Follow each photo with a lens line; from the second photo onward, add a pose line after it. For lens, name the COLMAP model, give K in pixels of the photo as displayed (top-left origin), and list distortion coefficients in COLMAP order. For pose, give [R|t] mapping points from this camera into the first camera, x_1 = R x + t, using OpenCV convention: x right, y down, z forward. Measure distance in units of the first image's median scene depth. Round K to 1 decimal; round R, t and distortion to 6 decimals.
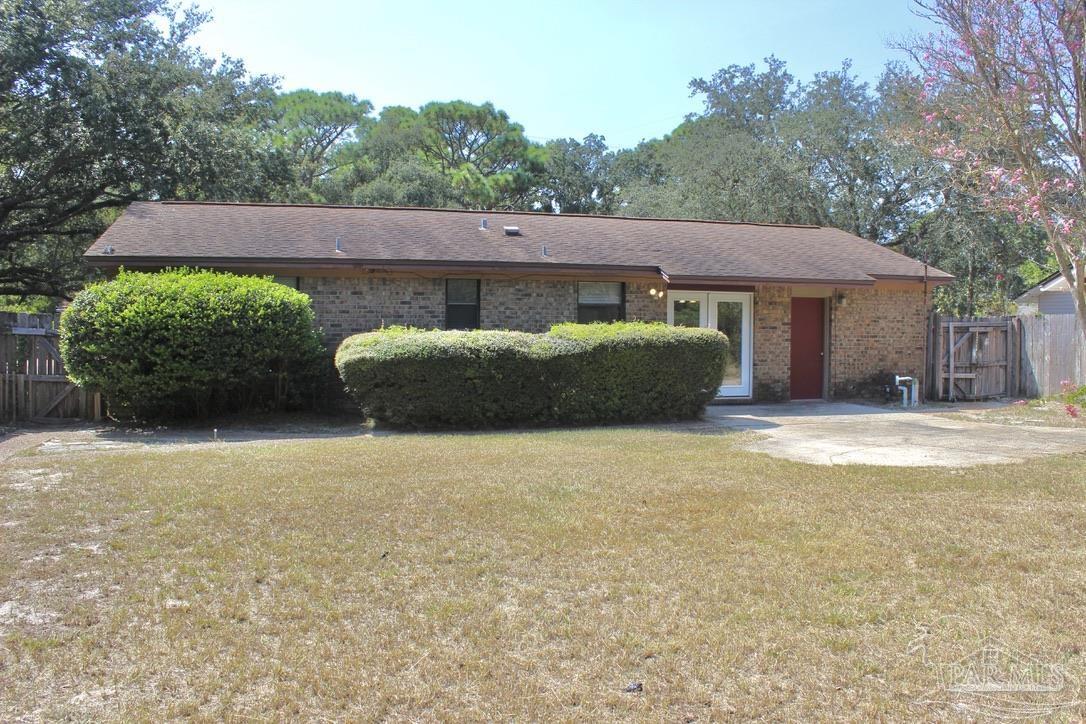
lens RADIAL K [[902.4, 0, 549.2], [0, 902.4, 363.9], [0, 0, 1]] dist [-0.158775, 0.115156]
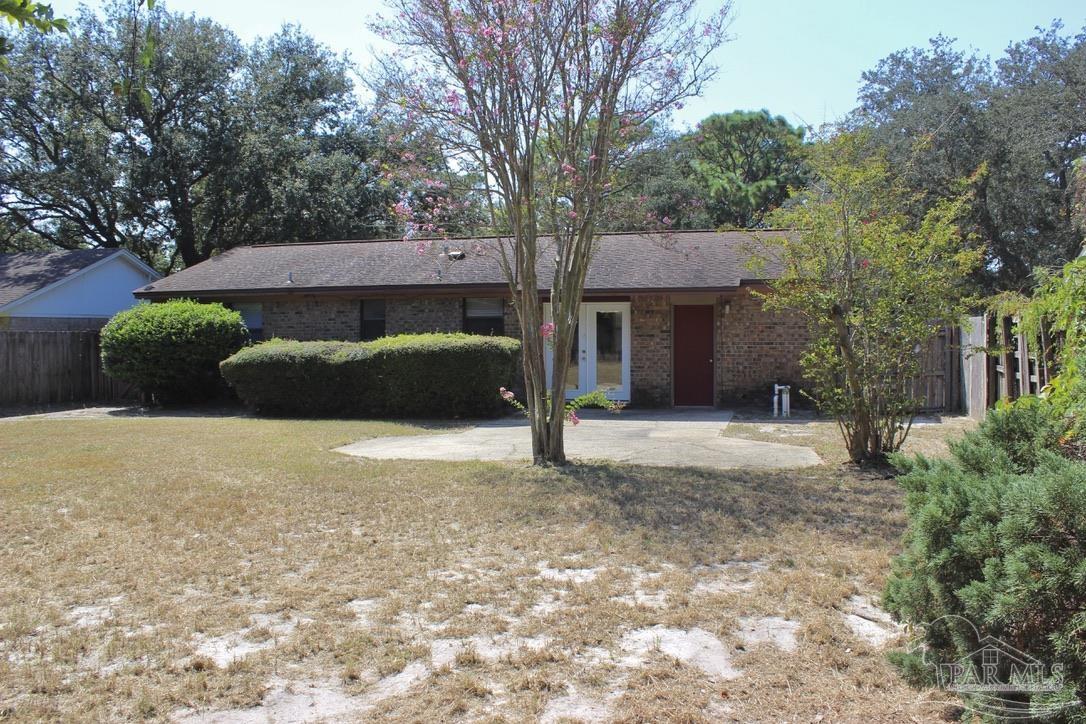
lens RADIAL K [[902.4, 0, 551.1], [0, 902.4, 355.7], [0, 0, 1]] dist [-0.158775, 0.115156]
pose [[0.866863, 0.003645, -0.498533, 0.658551], [-0.010058, 0.999898, -0.010177, -0.005333], [0.498445, 0.013836, 0.866811, 0.039307]]
